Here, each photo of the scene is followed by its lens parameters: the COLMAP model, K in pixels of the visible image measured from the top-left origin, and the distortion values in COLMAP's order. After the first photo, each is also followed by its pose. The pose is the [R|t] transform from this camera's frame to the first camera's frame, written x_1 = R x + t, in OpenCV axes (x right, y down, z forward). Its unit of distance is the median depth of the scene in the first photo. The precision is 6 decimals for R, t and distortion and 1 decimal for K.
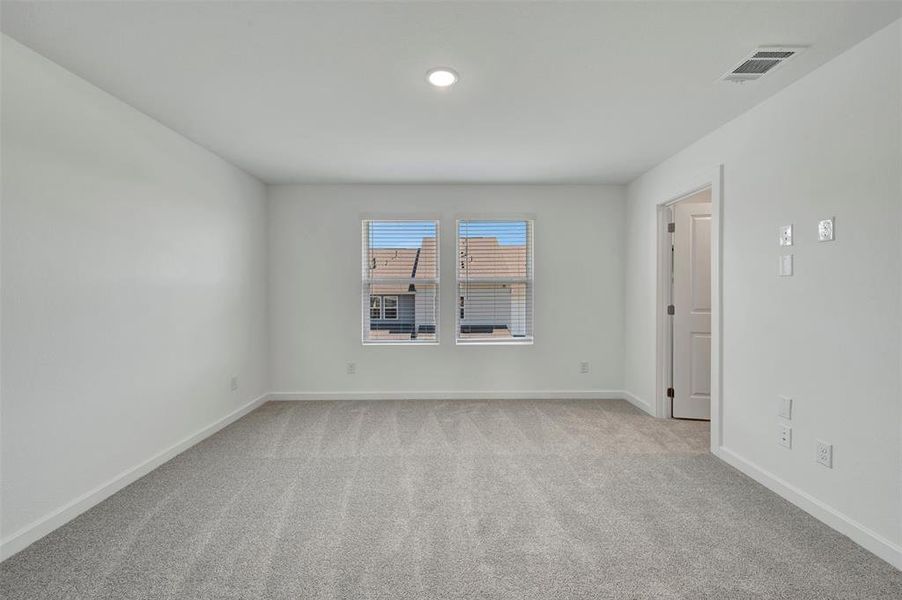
lens RADIAL K [[379.9, 0, 447.8], [0, 379.9, 298.6], [0, 0, 1]] dist [0.005096, -0.001962]
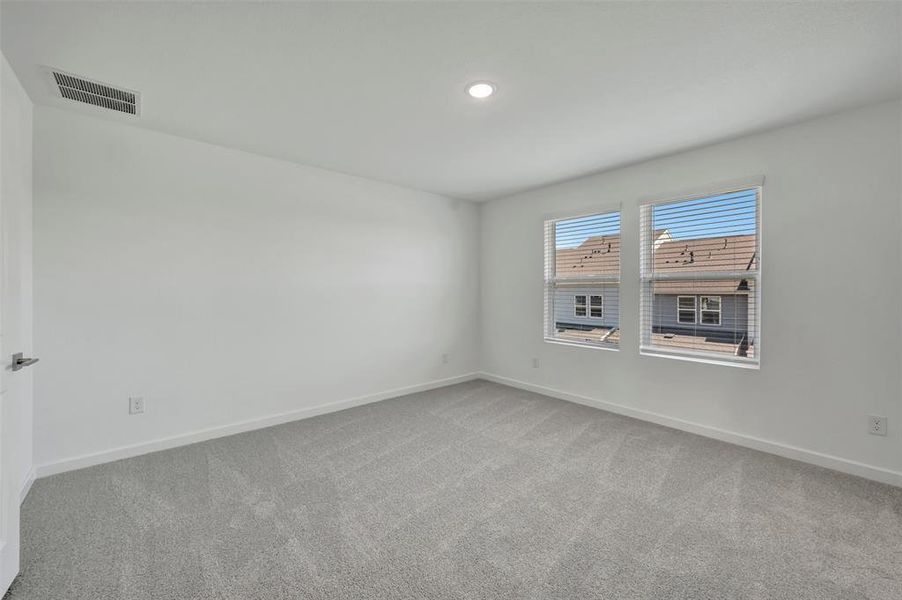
lens RADIAL K [[379.9, 0, 451.1], [0, 379.9, 306.7], [0, 0, 1]] dist [0.005096, -0.001962]
pose [[0.618102, 0.037683, -0.785194, 0.413271], [-0.017441, 0.999262, 0.034227, -0.005134], [0.785904, -0.007461, 0.618303, 0.153523]]
